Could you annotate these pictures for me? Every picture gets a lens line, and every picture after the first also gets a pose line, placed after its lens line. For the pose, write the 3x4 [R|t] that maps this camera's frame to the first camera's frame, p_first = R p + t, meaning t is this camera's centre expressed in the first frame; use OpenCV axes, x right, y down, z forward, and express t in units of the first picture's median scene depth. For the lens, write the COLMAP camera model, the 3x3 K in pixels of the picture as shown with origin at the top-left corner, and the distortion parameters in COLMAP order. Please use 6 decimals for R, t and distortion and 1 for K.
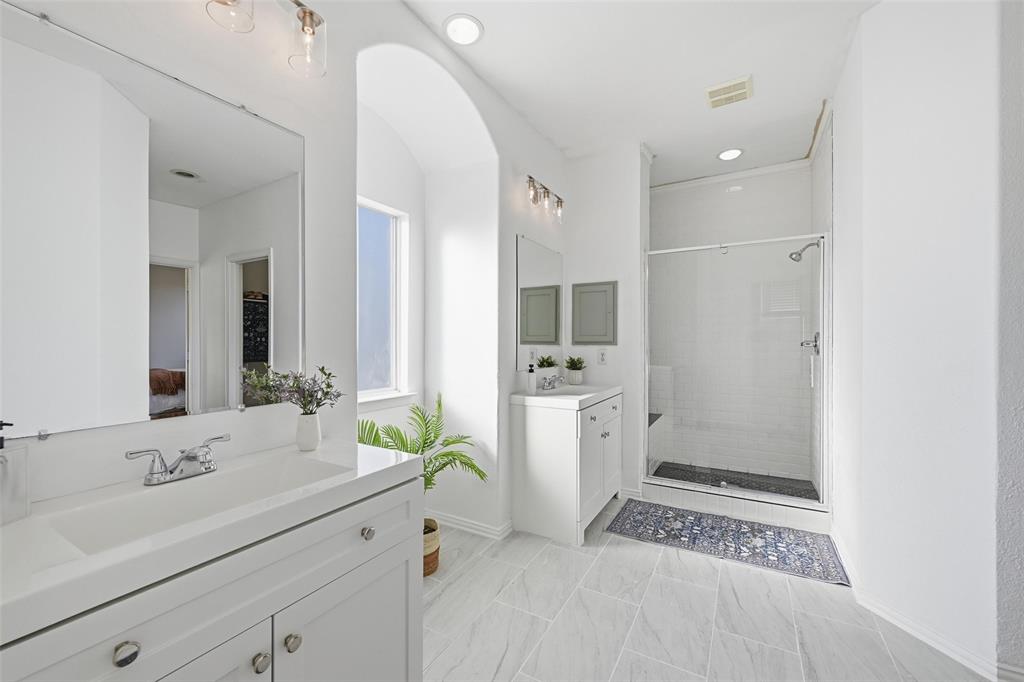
lens RADIAL K [[408.8, 0, 514.2], [0, 408.8, 339.4], [0, 0, 1]] dist [-0.001620, 0.000095]
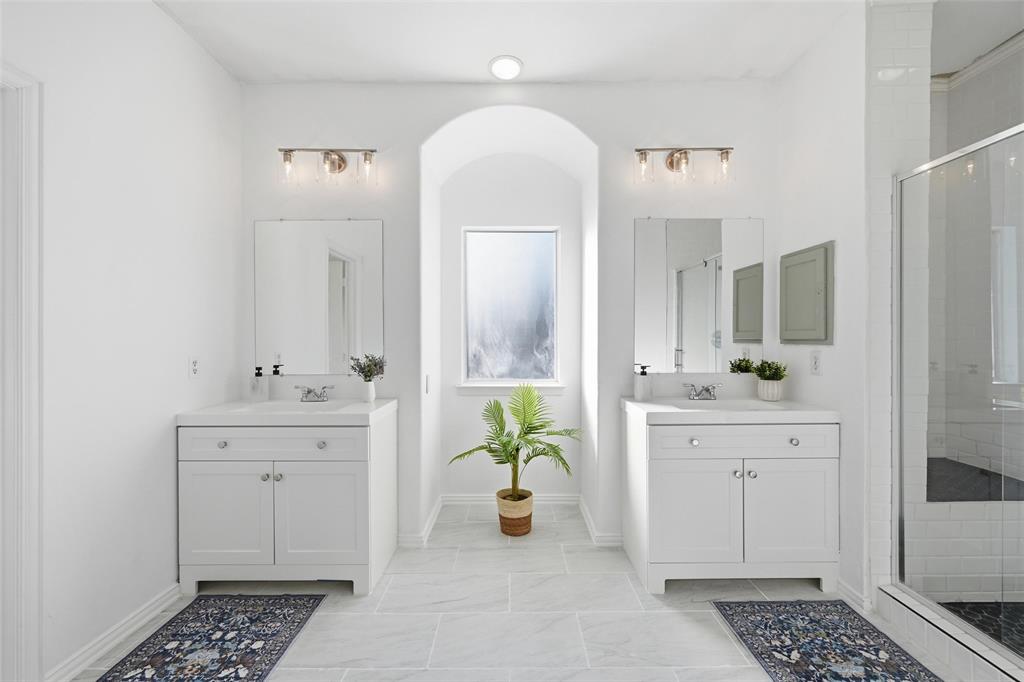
lens RADIAL K [[408.8, 0, 514.2], [0, 408.8, 339.4], [0, 0, 1]] dist [-0.001620, 0.000095]
pose [[0.494286, -0.001128, -0.869299, 0.651248], [0.007564, 0.999967, 0.003003, 0.000425], [0.869267, -0.008060, 0.494278, 0.331423]]
